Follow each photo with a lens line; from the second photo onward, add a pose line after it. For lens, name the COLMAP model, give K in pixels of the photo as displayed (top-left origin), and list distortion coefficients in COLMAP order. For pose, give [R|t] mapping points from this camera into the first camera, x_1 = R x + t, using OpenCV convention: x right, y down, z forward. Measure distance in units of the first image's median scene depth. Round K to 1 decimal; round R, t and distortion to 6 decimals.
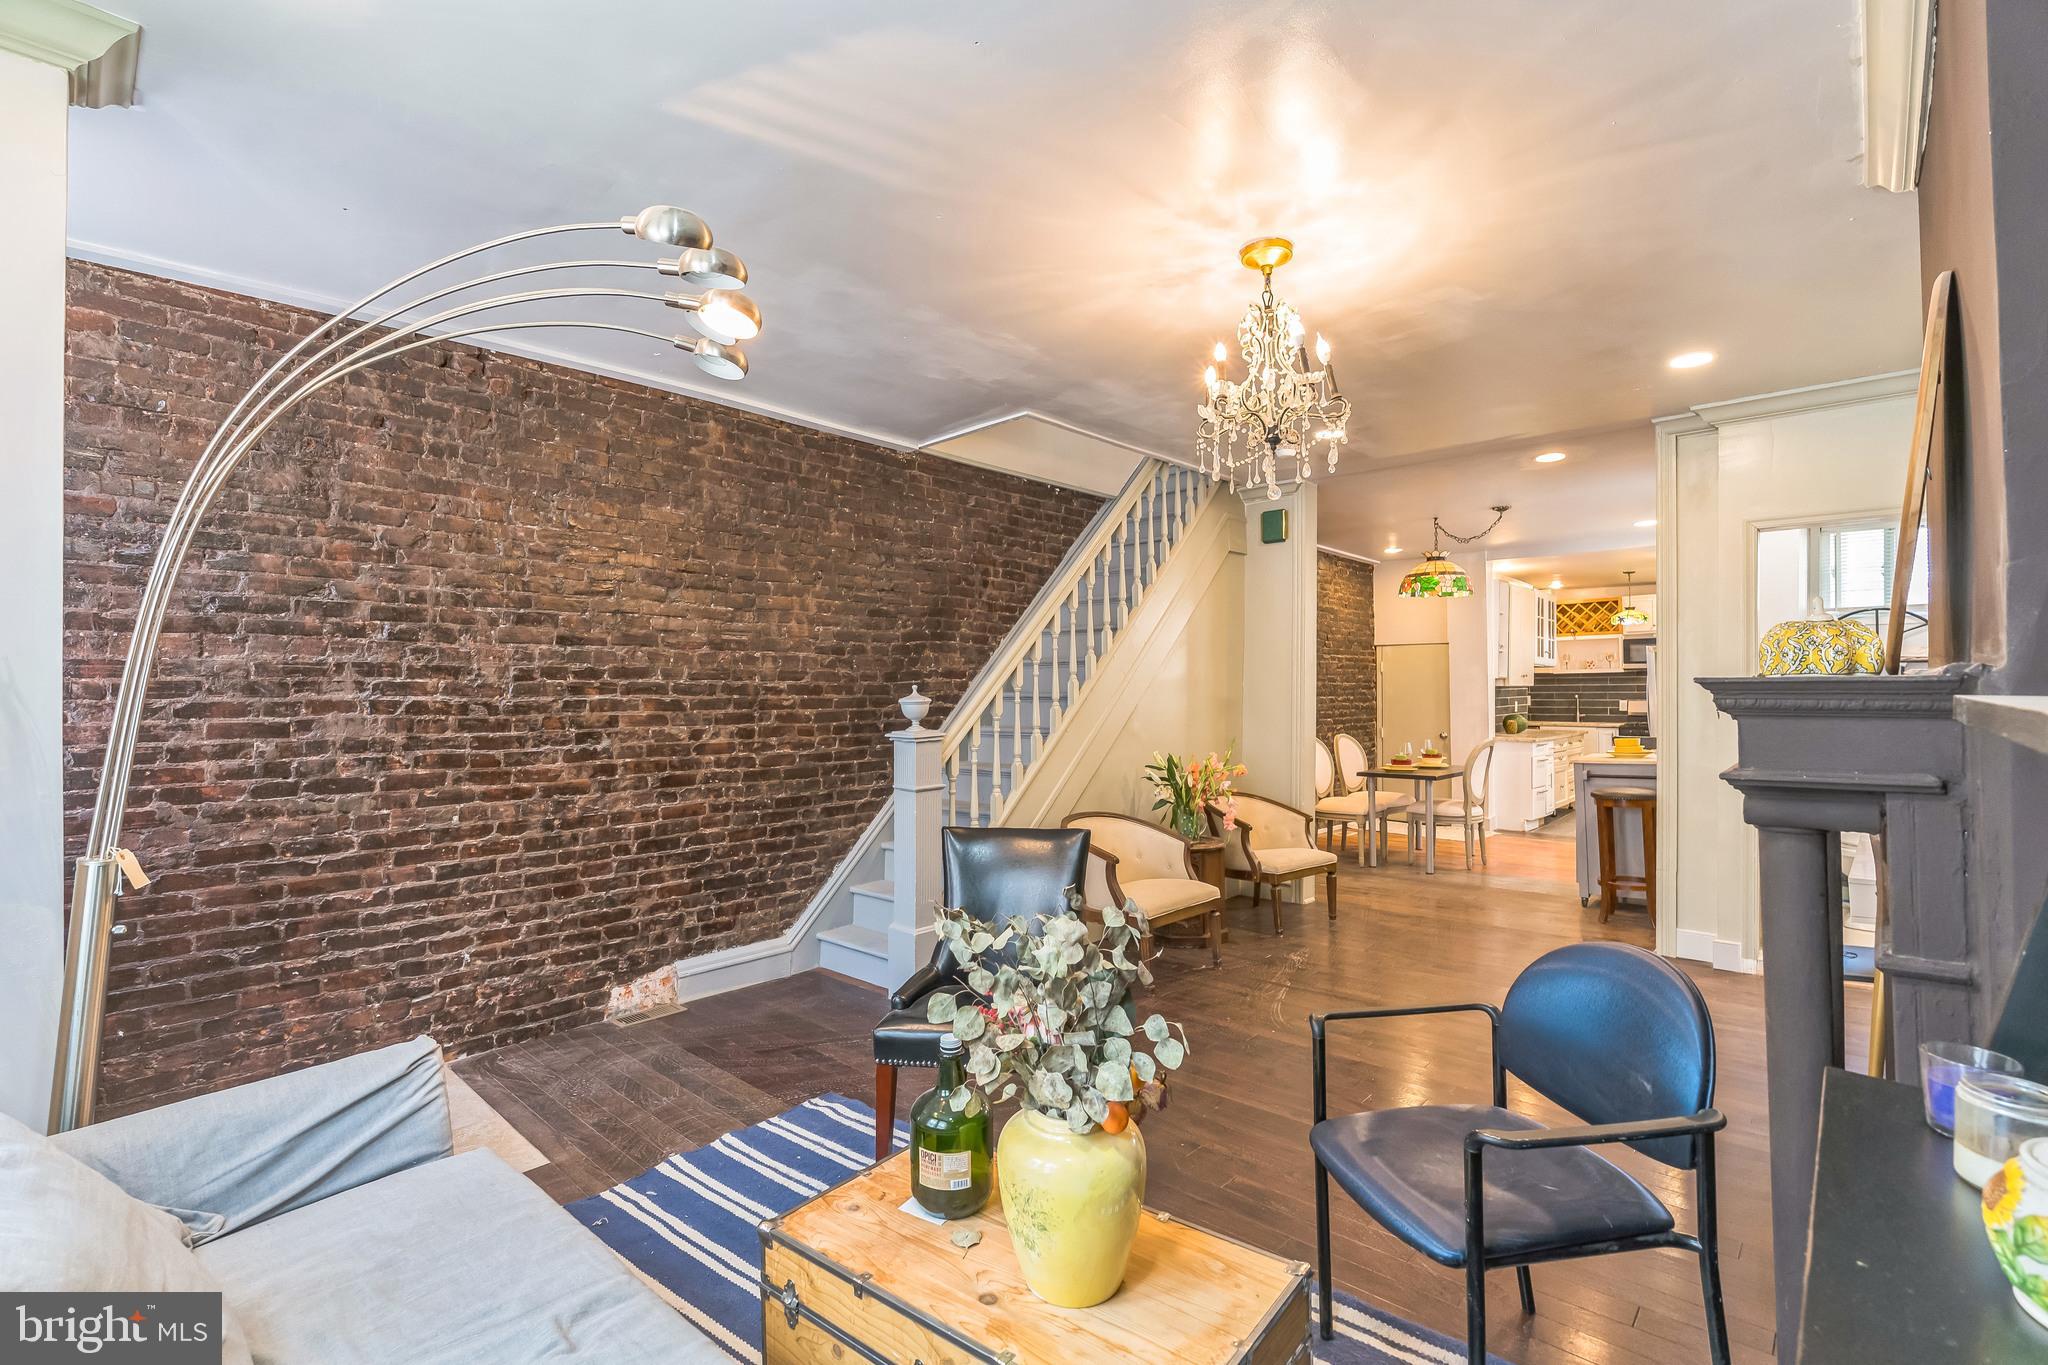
lens RADIAL K [[931.0, 0, 1031.0], [0, 931.0, 671.7], [0, 0, 1]] dist [-0.008624, 0.001168]
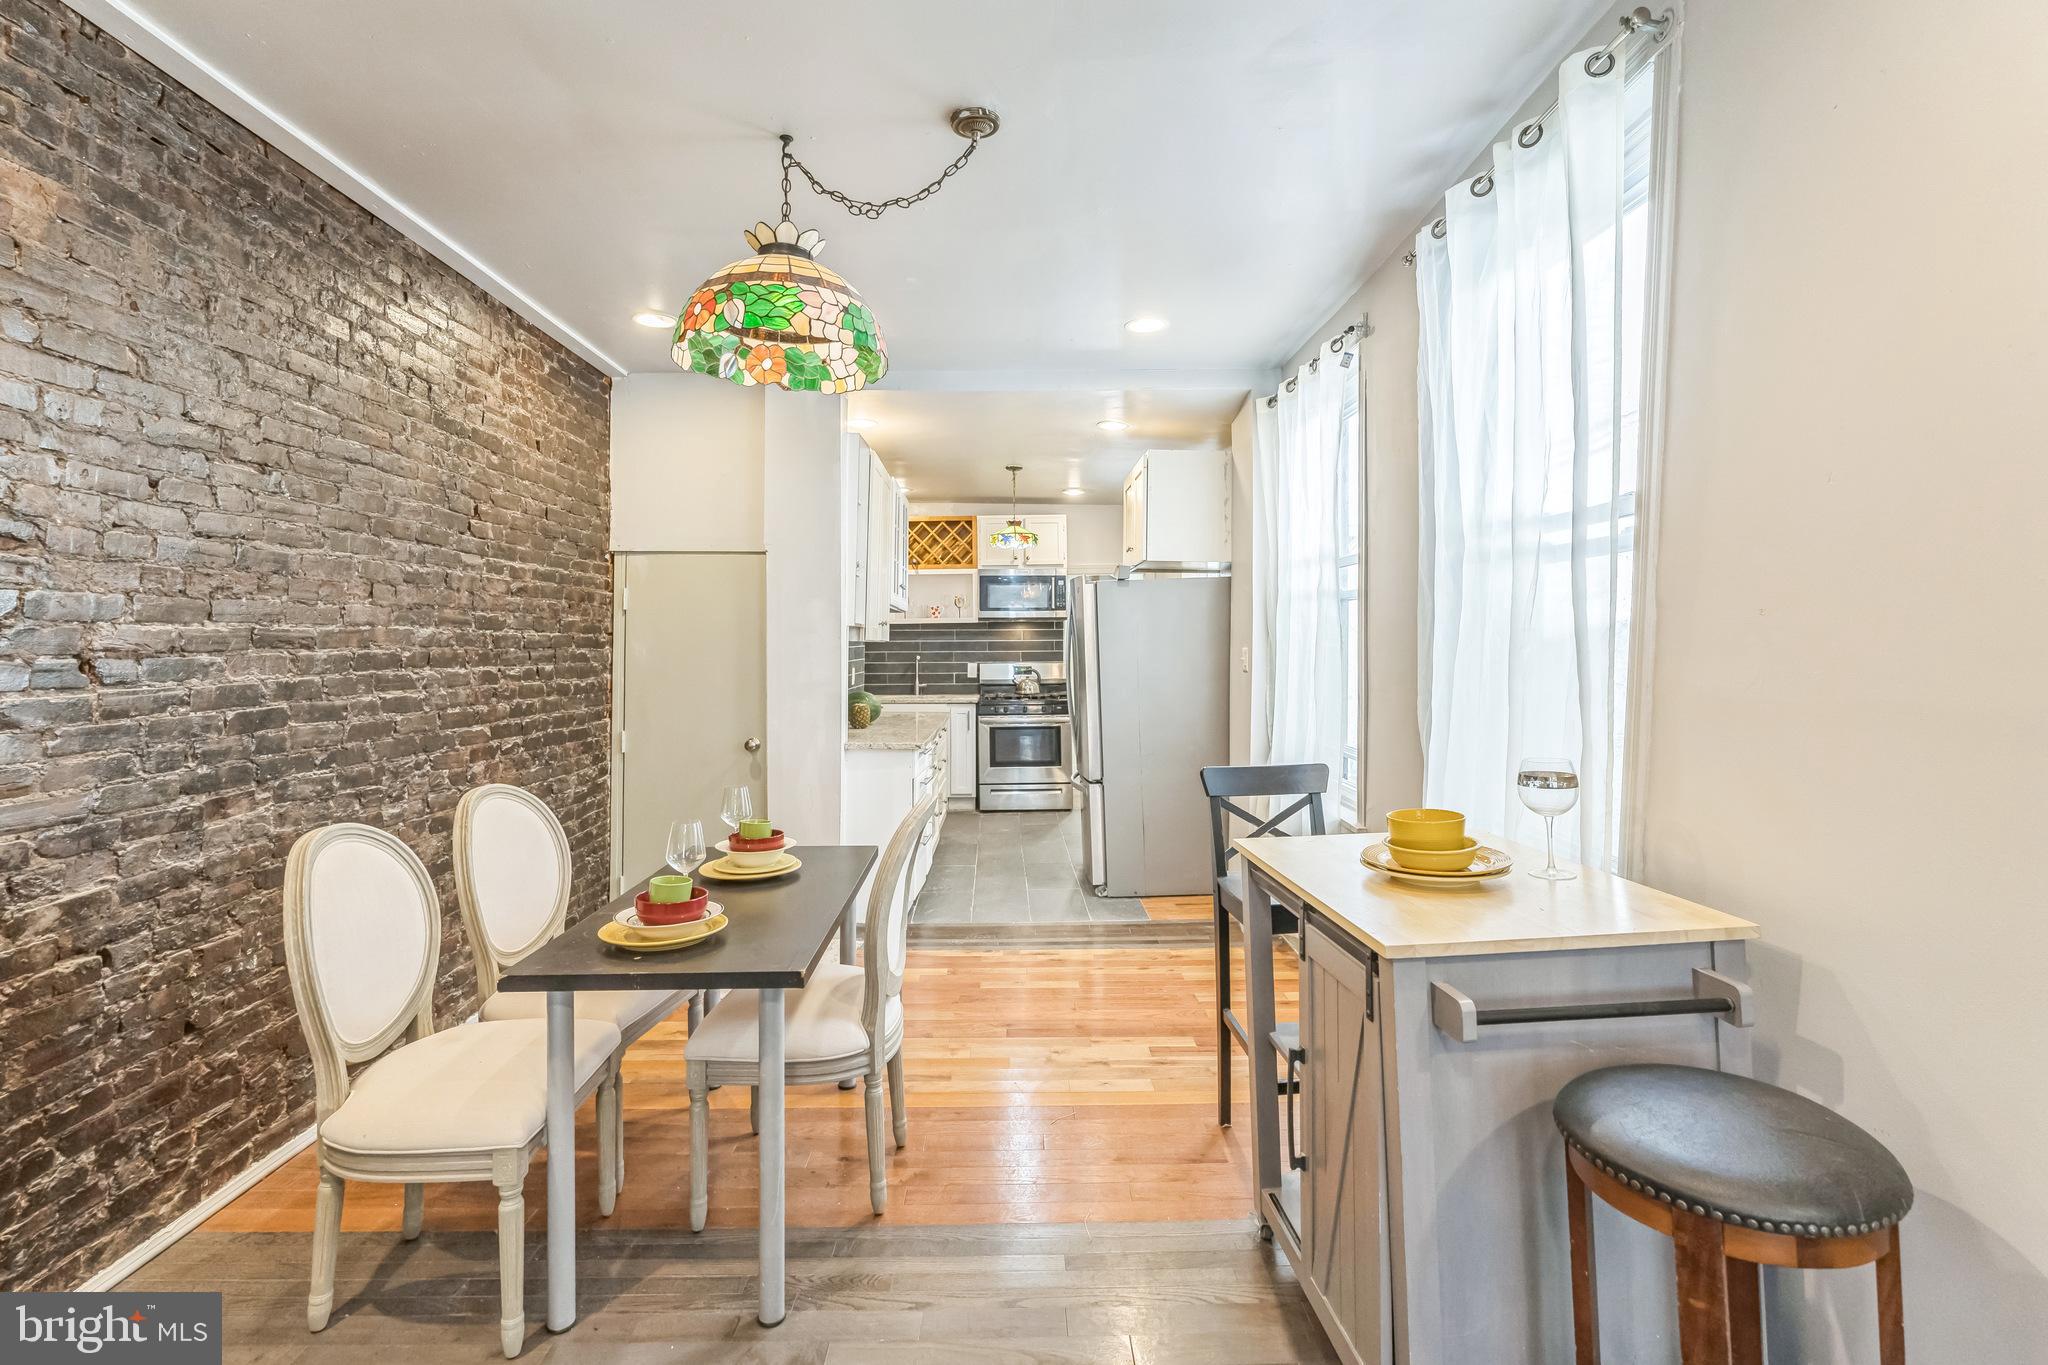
lens RADIAL K [[931.0, 0, 1019.5], [0, 931.0, 619.6], [0, 0, 1]] dist [-0.008624, 0.001168]
pose [[0.732571, 0.019840, 0.680401, 0.515730], [-0.012426, 0.999798, -0.015775, 0.024864], [-0.680577, 0.003102, 0.732670, 1.317396]]
